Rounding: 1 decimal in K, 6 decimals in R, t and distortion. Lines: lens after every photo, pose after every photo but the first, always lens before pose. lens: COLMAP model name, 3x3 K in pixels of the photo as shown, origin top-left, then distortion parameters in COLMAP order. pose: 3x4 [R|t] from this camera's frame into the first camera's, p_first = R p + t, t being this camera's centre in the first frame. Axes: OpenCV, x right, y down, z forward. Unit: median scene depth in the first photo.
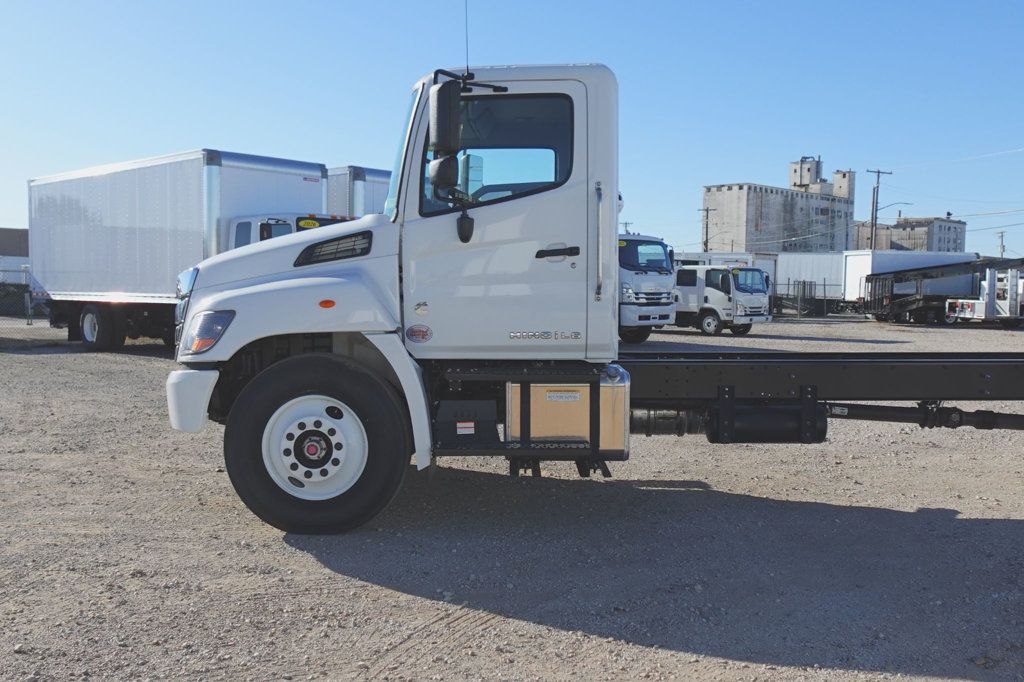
lens RADIAL K [[941.8, 0, 512.0], [0, 941.8, 341.0], [0, 0, 1]] dist [-0.009428, 0.001950]
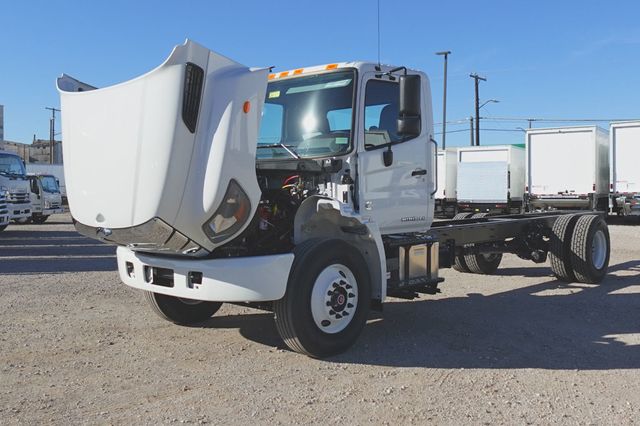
lens RADIAL K [[636.6, 0, 320.0], [0, 636.6, 213.0], [0, 0, 1]] dist [-0.001105, 0.005526]
pose [[0.679691, -0.036871, 0.732572, -0.816482], [0.048802, 0.998796, 0.004991, -0.026821], [-0.731874, 0.032358, 0.680672, 0.257591]]
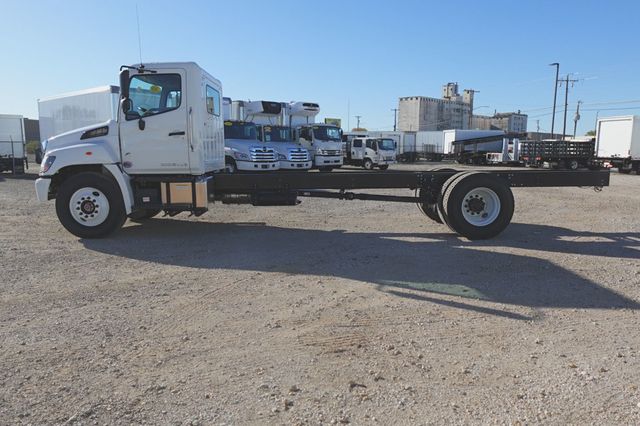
lens RADIAL K [[460.8, 0, 320.0], [0, 460.8, 213.0], [0, 0, 1]] dist [-0.002600, 0.000025]
pose [[0.999698, -0.009379, 0.022698, 0.354831], [0.007493, 0.996622, 0.081780, 0.022721], [-0.023389, -0.081586, 0.996392, -0.284017]]
